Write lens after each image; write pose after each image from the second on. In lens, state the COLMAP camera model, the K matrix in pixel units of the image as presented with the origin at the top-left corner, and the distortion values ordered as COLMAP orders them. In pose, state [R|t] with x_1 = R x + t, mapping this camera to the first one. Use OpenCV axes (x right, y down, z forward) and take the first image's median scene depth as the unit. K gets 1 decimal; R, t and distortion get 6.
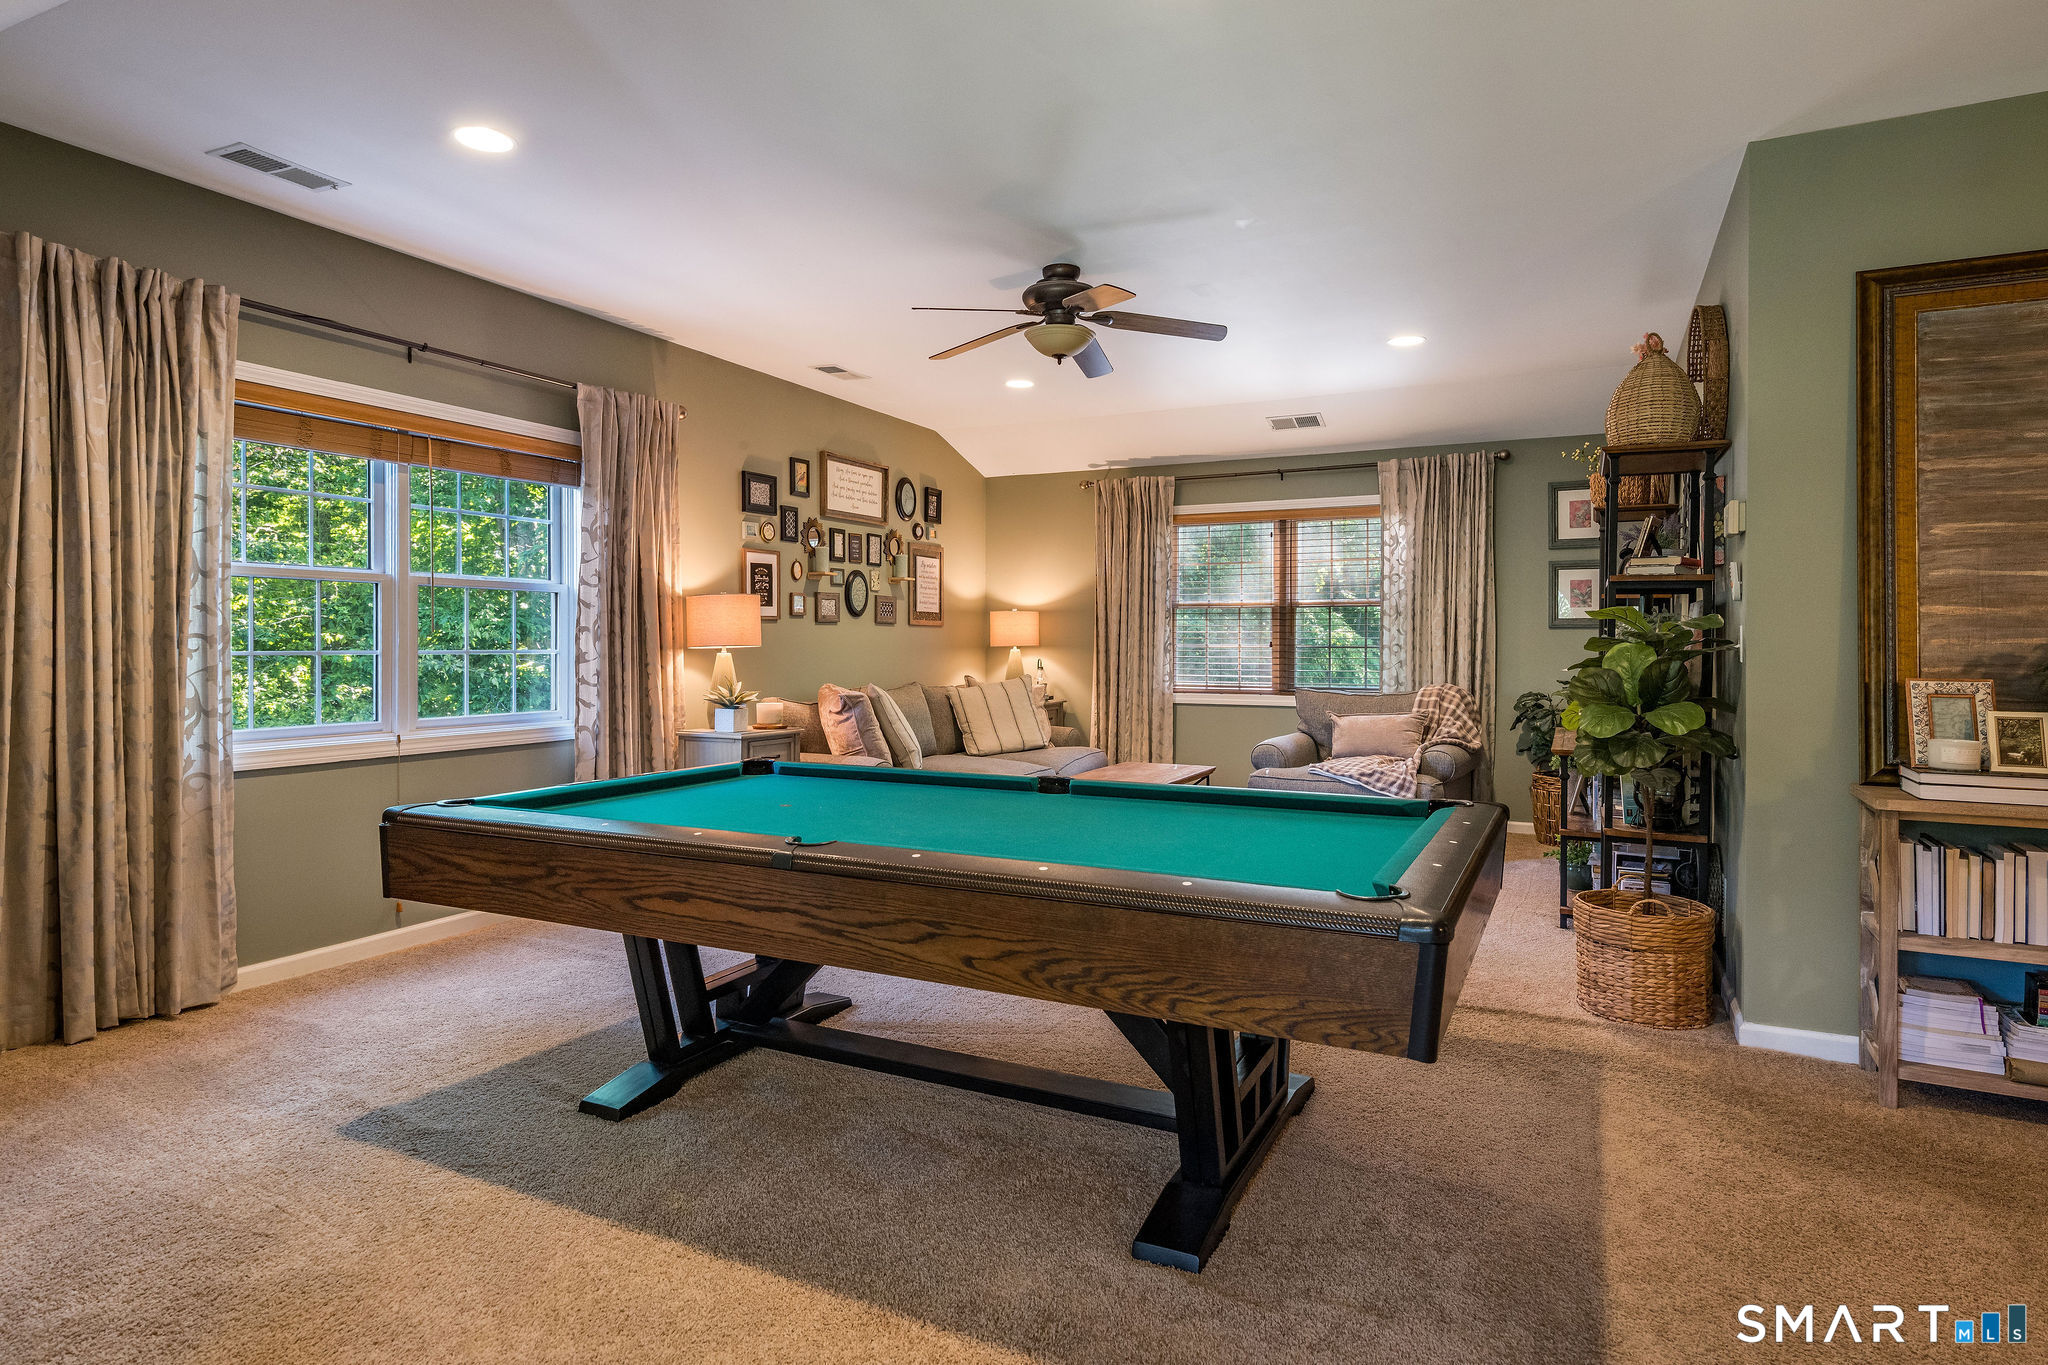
lens RADIAL K [[1109.7, 0, 1020.4], [0, 1109.7, 671.3], [0, 0, 1]] dist [0.002573, -0.003591]
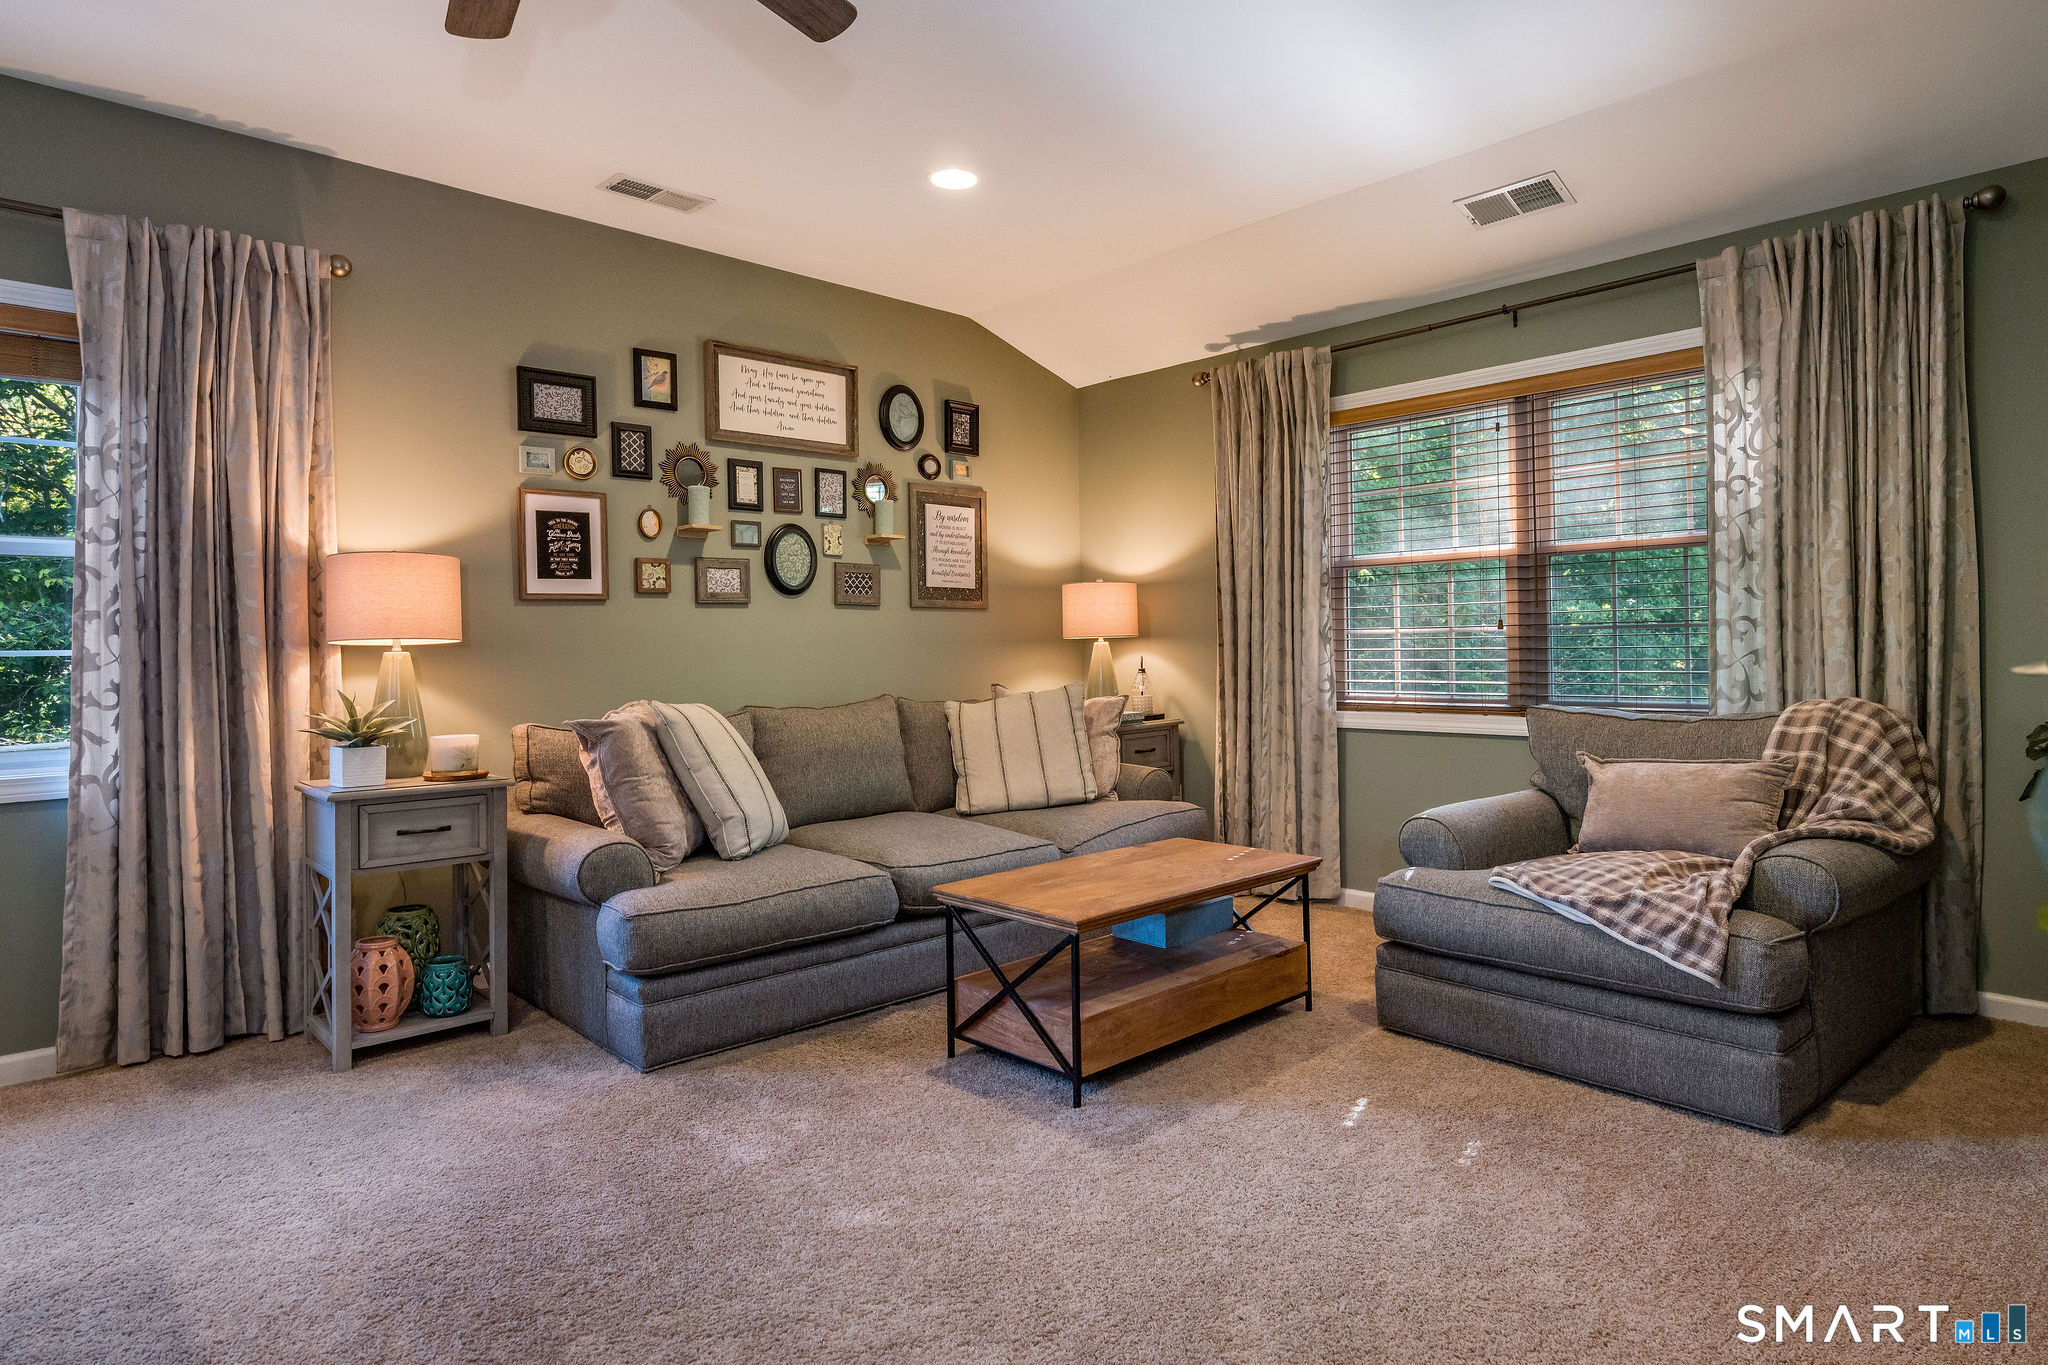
lens RADIAL K [[1109.7, 0, 1069.8], [0, 1109.7, 654.6], [0, 0, 1]] dist [0.002573, -0.003591]
pose [[0.942993, -0.013420, -0.332542, 0.223283], [0.007985, 0.999811, -0.017706, -0.001225], [0.332717, 0.014042, 0.942922, 0.436438]]
